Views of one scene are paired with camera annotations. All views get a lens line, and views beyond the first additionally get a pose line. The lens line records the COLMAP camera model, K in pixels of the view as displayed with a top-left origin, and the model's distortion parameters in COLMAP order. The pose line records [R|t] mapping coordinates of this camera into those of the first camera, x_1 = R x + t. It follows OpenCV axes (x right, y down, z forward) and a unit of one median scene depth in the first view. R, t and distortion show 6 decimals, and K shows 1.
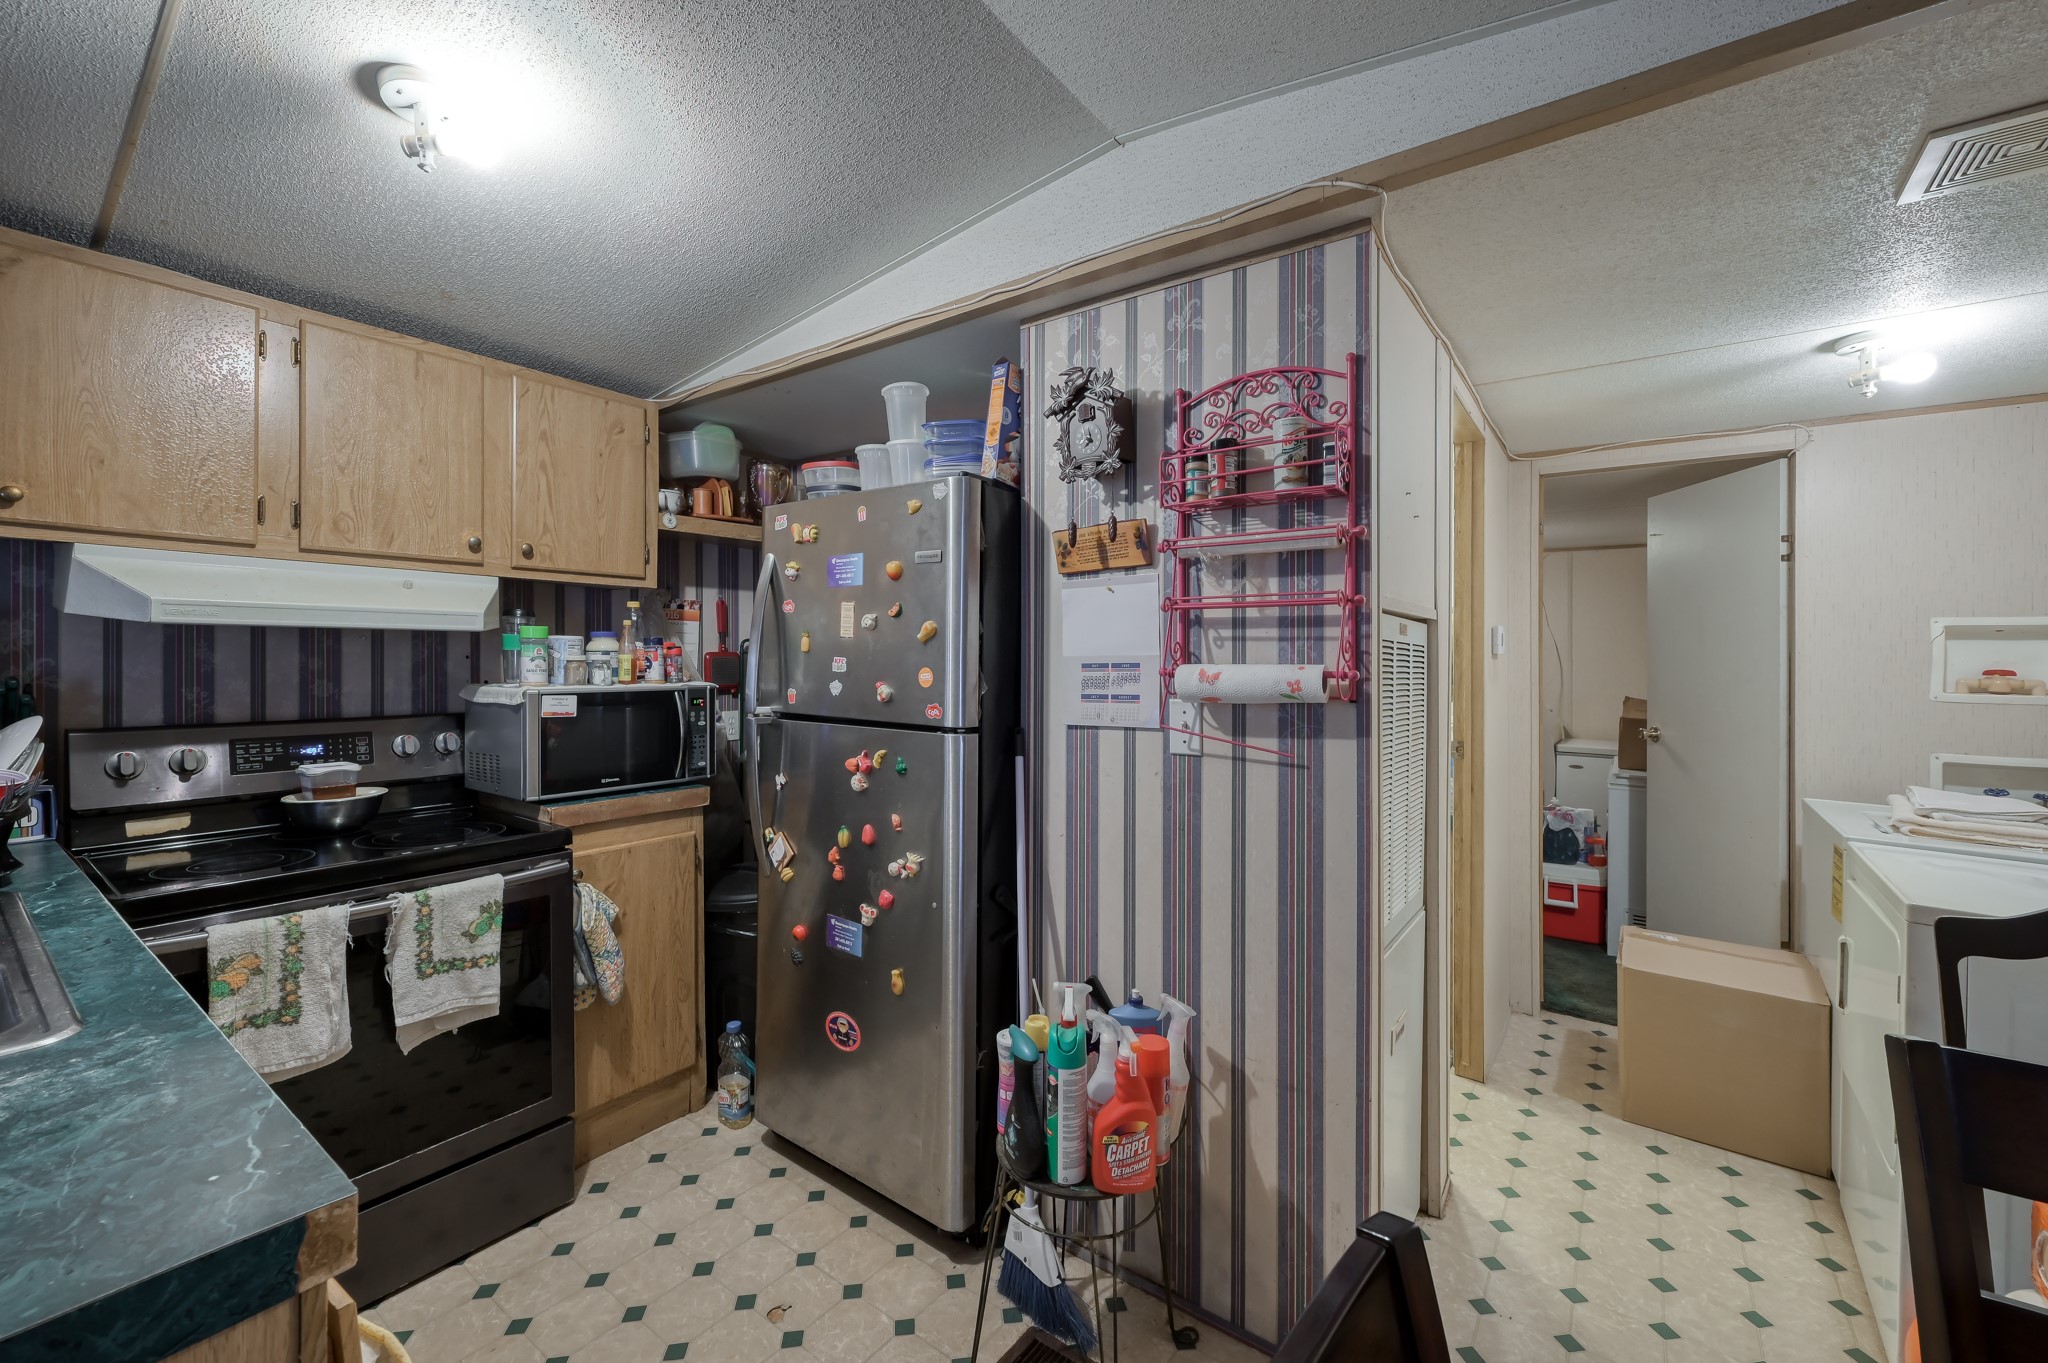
lens RADIAL K [[832.7, 0, 1027.1], [0, 832.7, 673.0], [0, 0, 1]] dist [-0.000189, 0.000015]
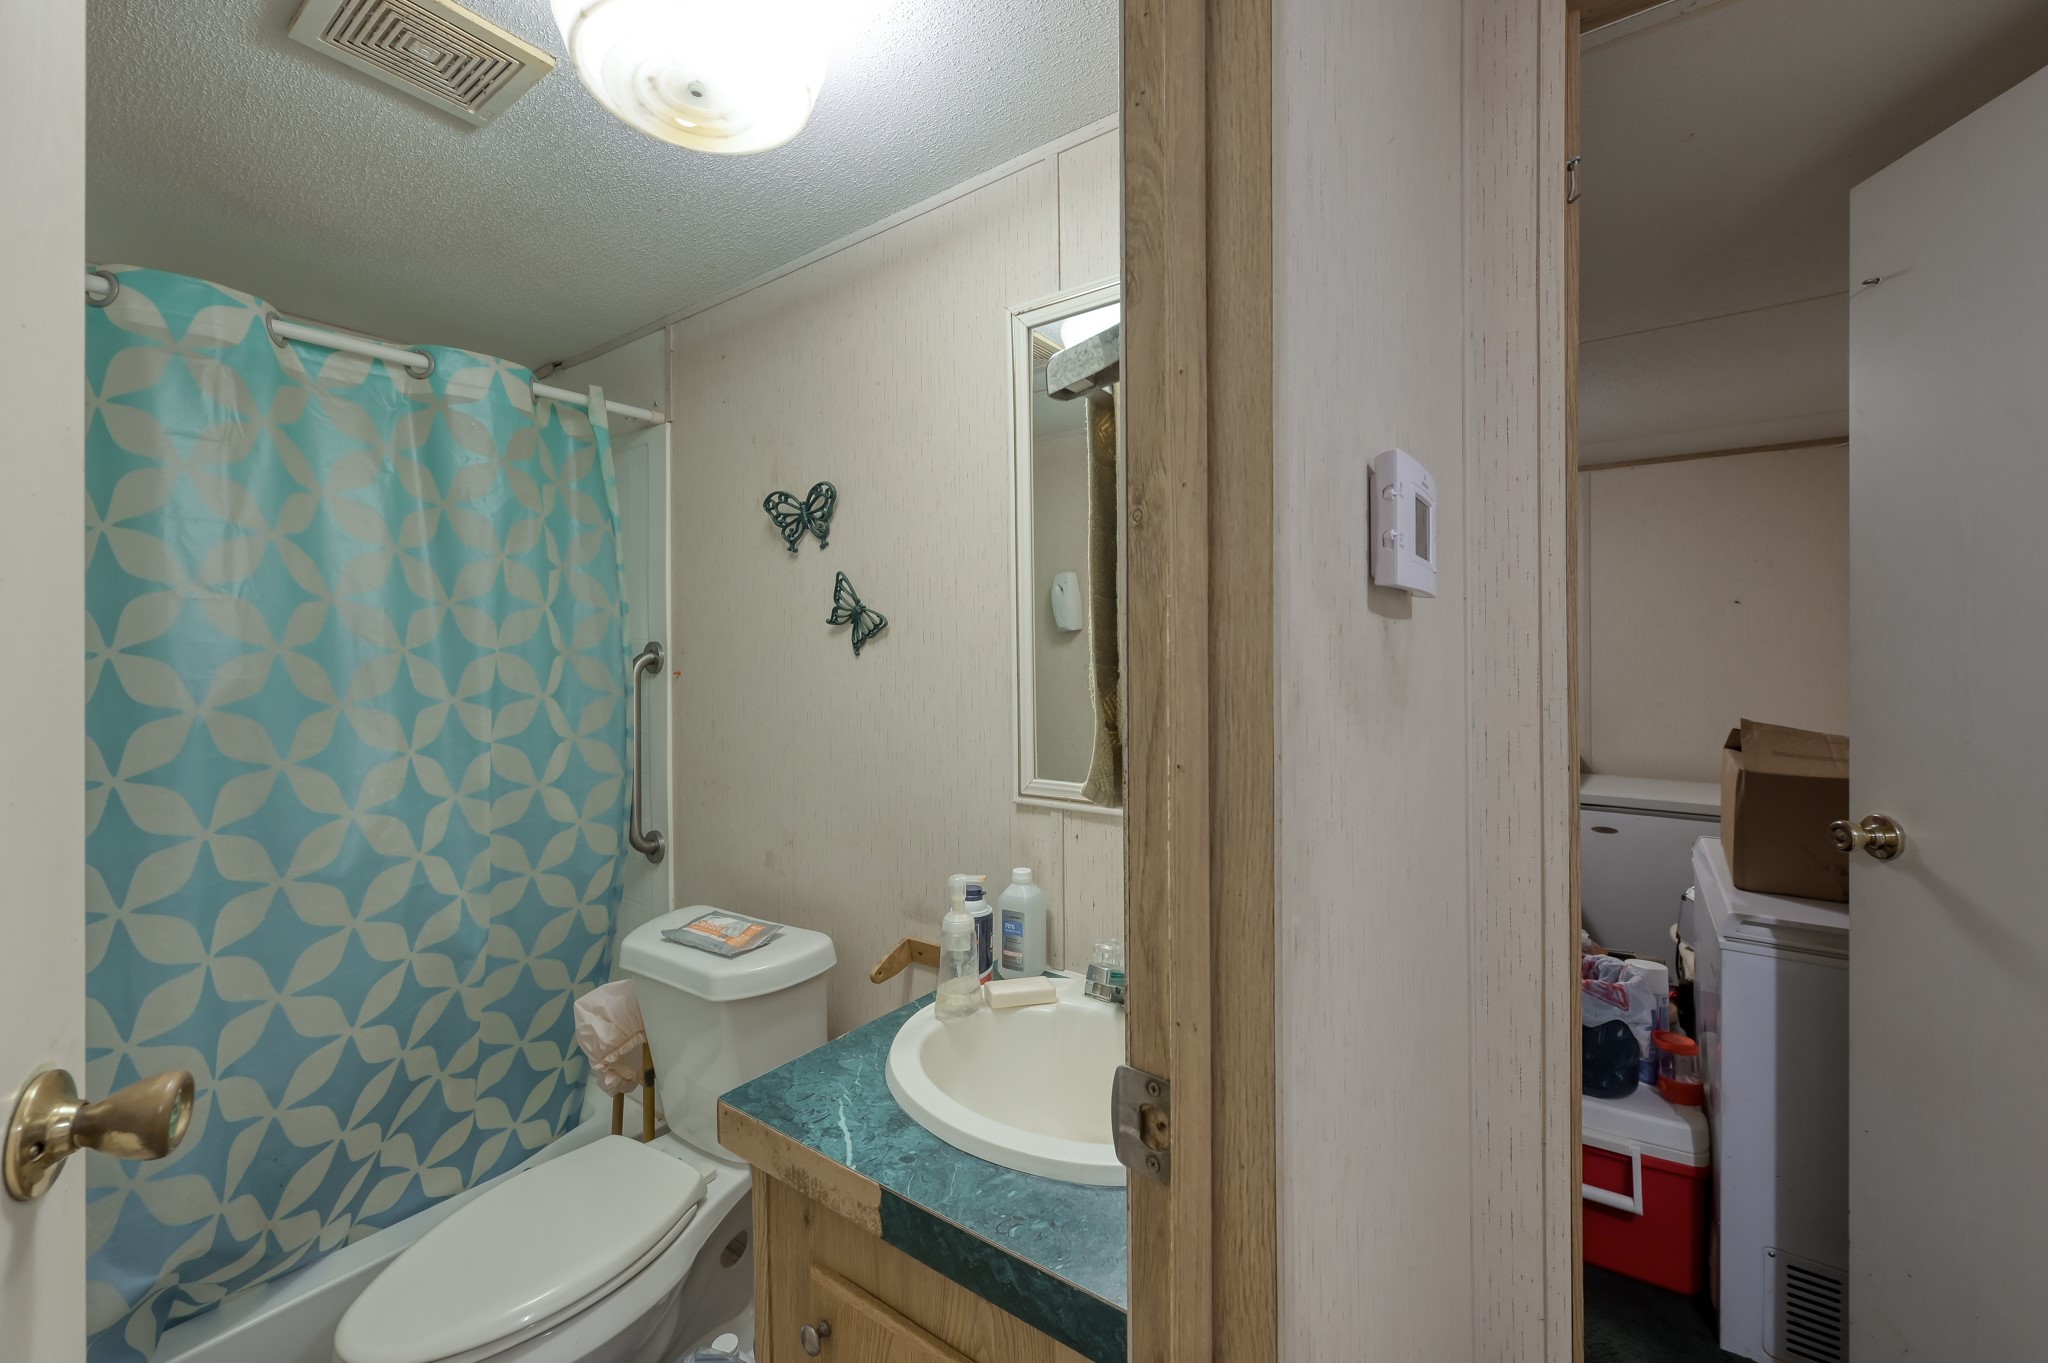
lens RADIAL K [[832.7, 0, 1020.9], [0, 832.7, 670.0], [0, 0, 1]] dist [-0.000189, 0.000015]
pose [[0.999935, -0.009256, 0.006622, 0.340463], [0.009239, 0.999954, 0.002651, -0.002192], [-0.006647, -0.002590, 0.999975, 0.573606]]
